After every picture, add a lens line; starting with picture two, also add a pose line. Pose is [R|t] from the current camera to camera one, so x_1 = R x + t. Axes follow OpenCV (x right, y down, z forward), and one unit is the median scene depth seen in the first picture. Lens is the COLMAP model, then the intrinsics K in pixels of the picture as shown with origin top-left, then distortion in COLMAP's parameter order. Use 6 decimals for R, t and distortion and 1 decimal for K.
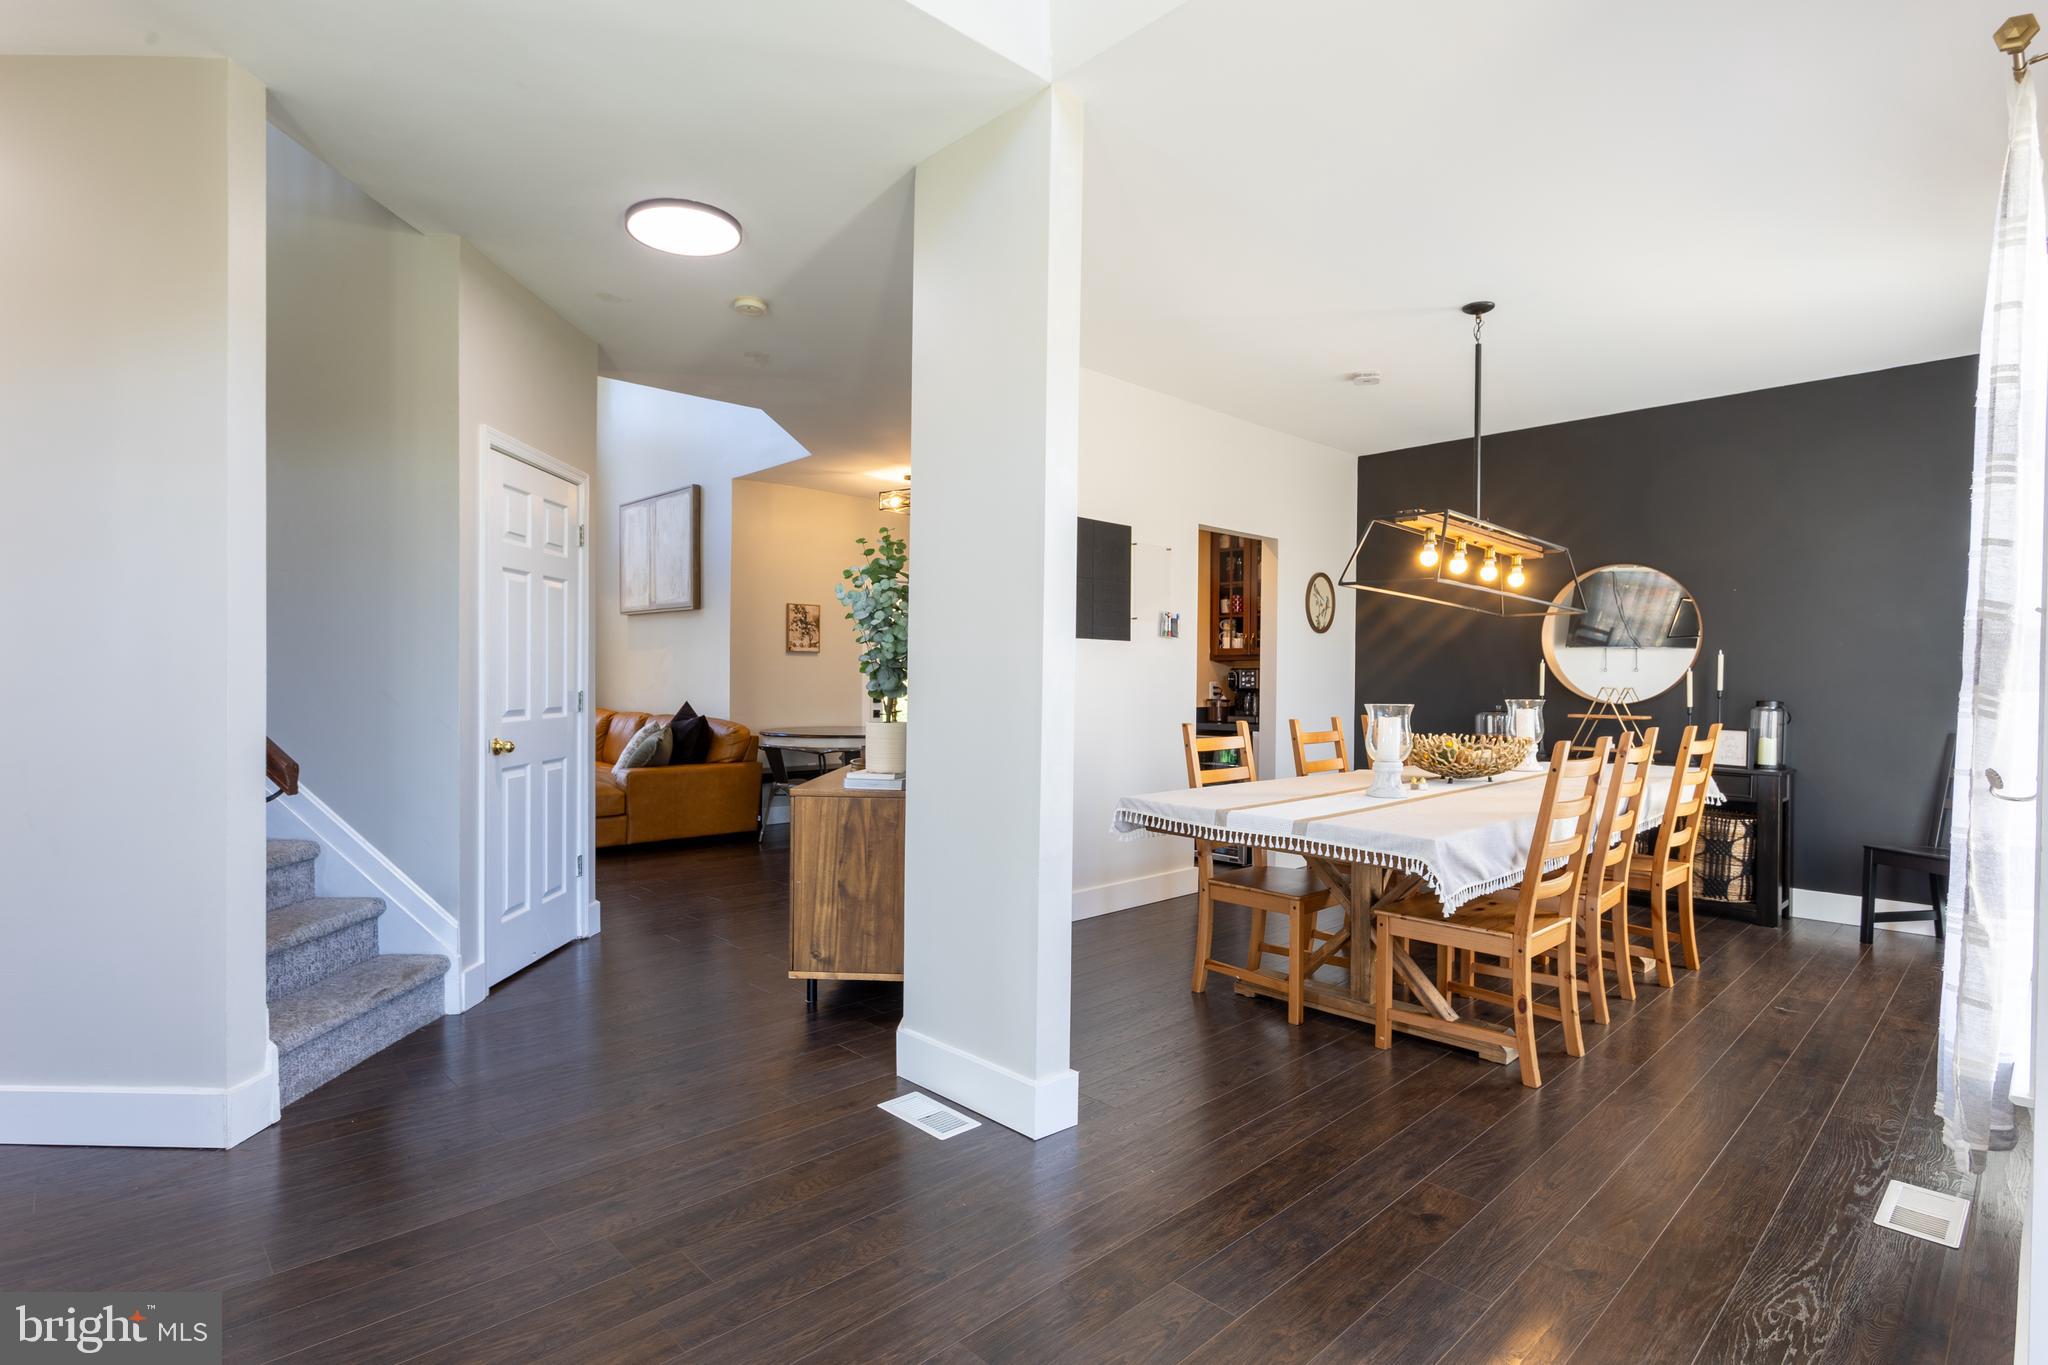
lens RADIAL K [[1009.1, 0, 1017.4], [0, 1009.1, 685.9], [0, 0, 1]] dist [-0.011771, 0.004199]
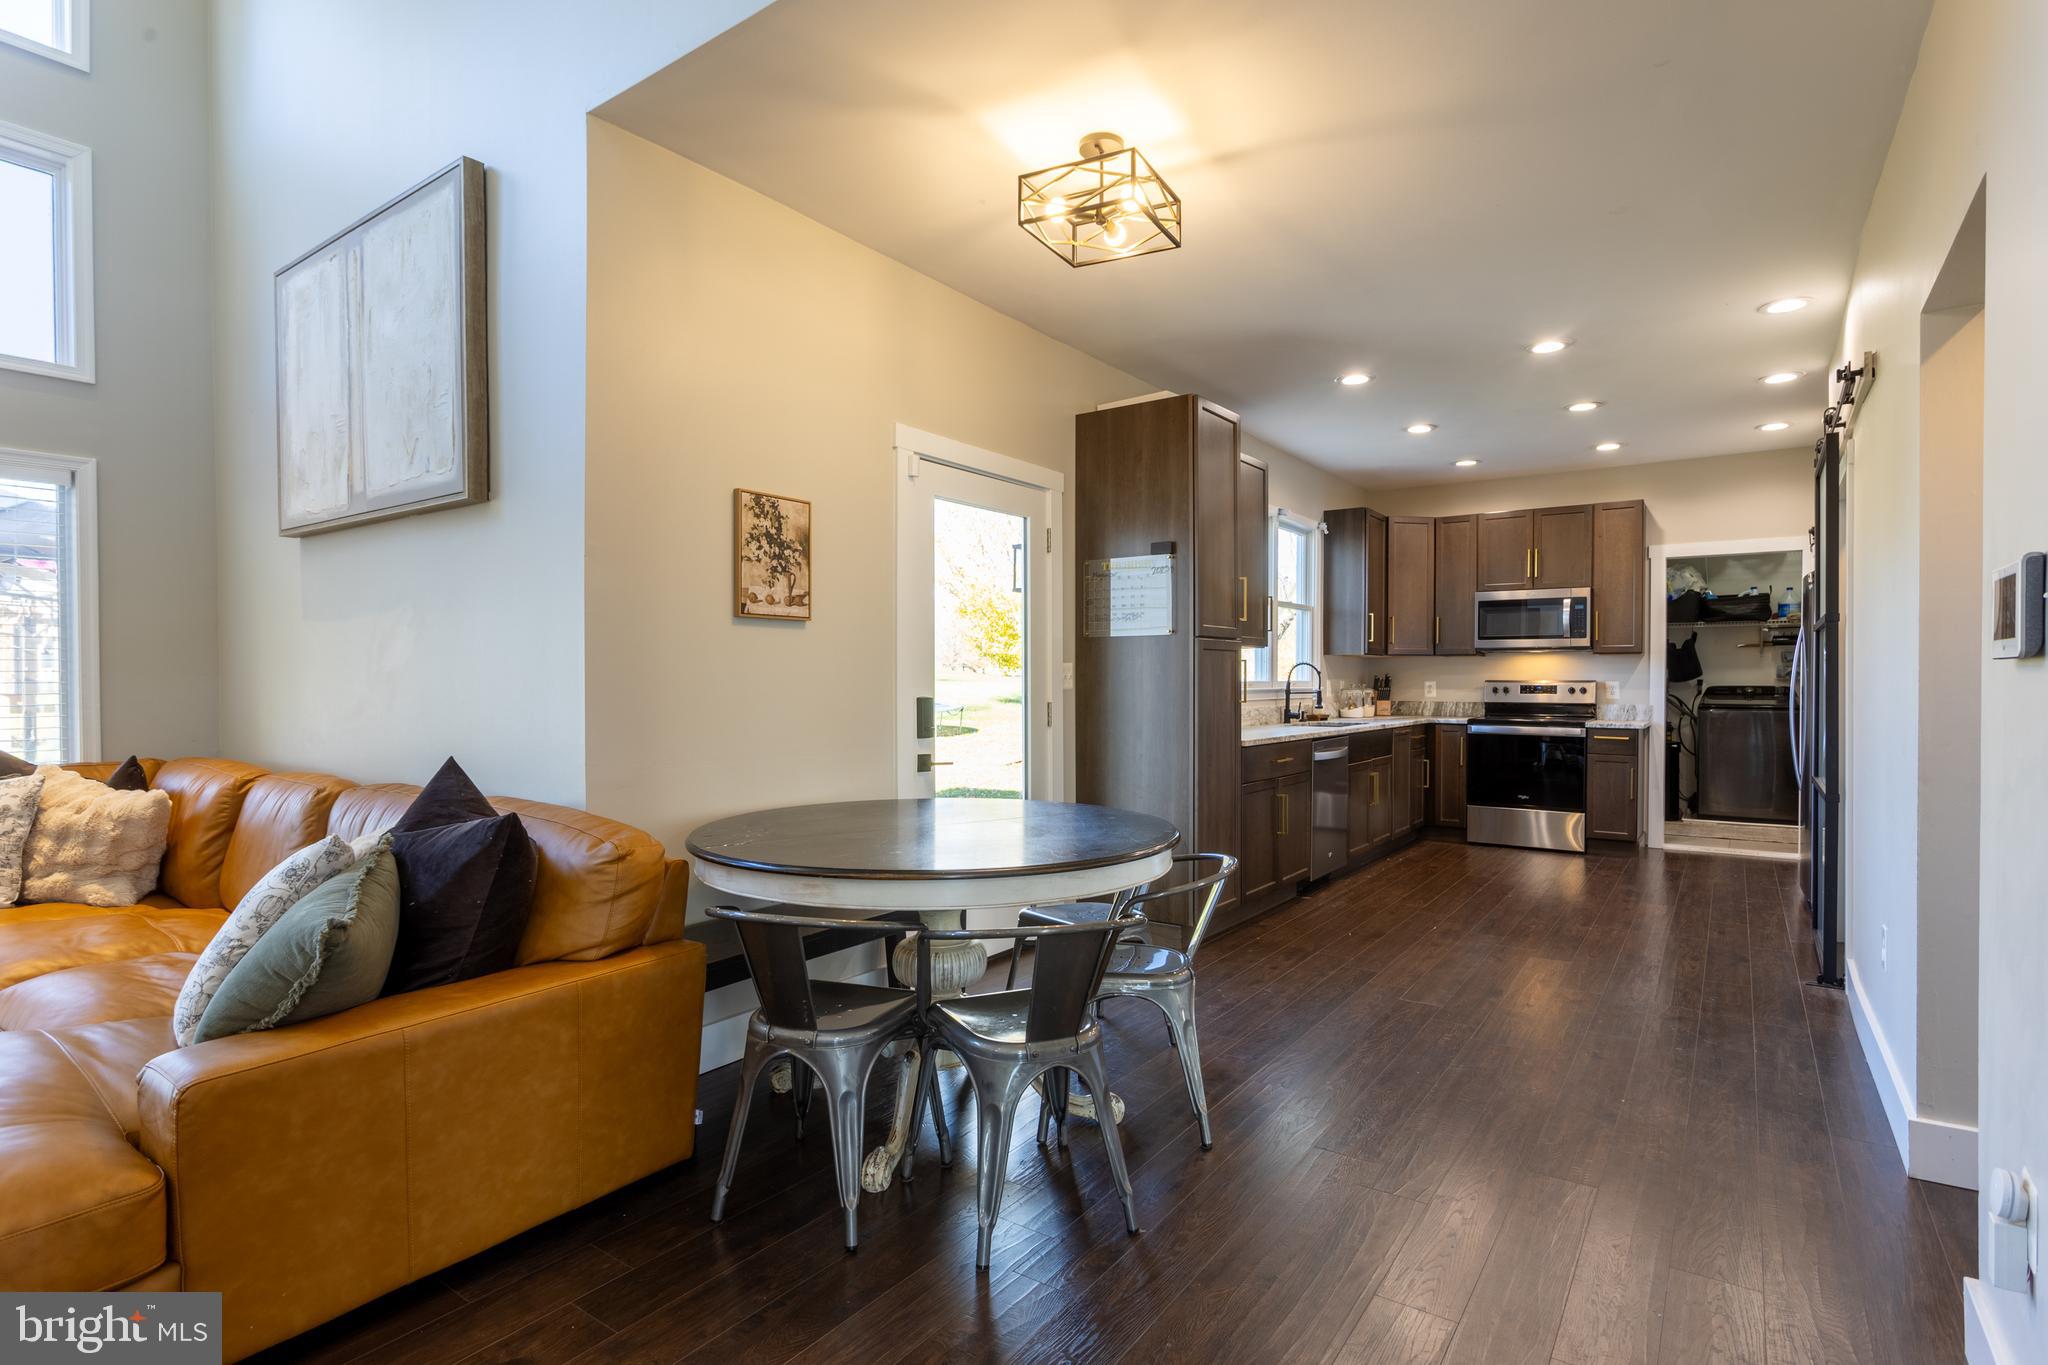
lens RADIAL K [[1009.1, 0, 1025.3], [0, 1009.1, 687.4], [0, 0, 1]] dist [-0.011771, 0.004199]
pose [[0.980376, -0.007511, 0.196994, -0.194184], [0.007504, 0.999972, 0.000785, -0.005811], [-0.196994, 0.000709, 0.980404, 0.596830]]
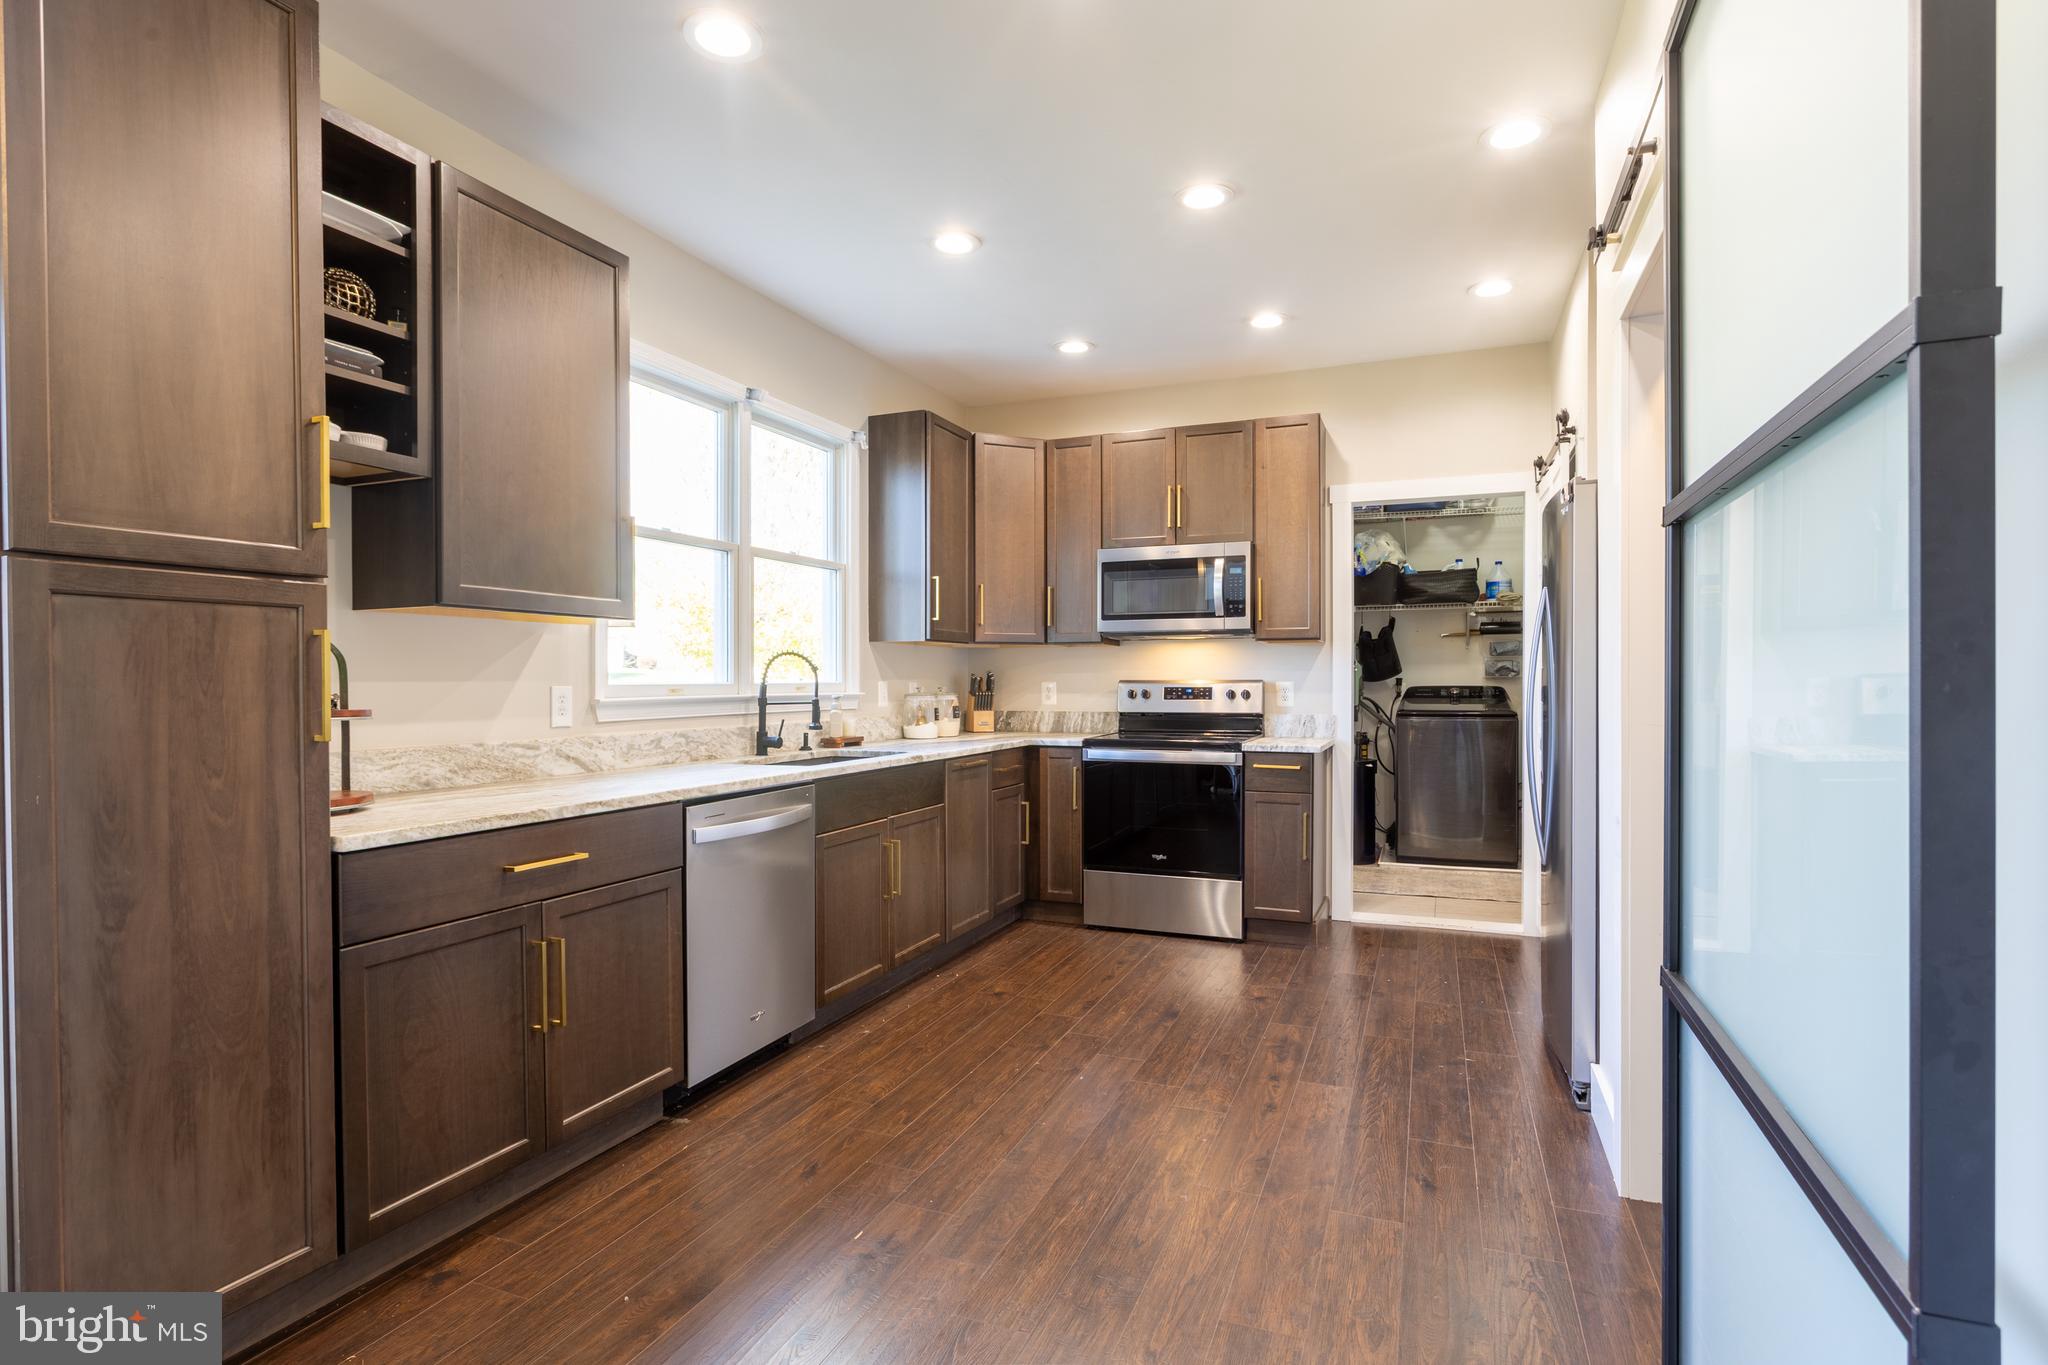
lens RADIAL K [[1009.1, 0, 1025.4], [0, 1009.1, 687.5], [0, 0, 1]] dist [-0.011771, 0.004199]
pose [[0.908863, -0.012892, 0.416896, 0.085009], [0.013773, 0.999905, 0.000895, -0.005334], [-0.416868, 0.004929, 0.908954, 0.867522]]
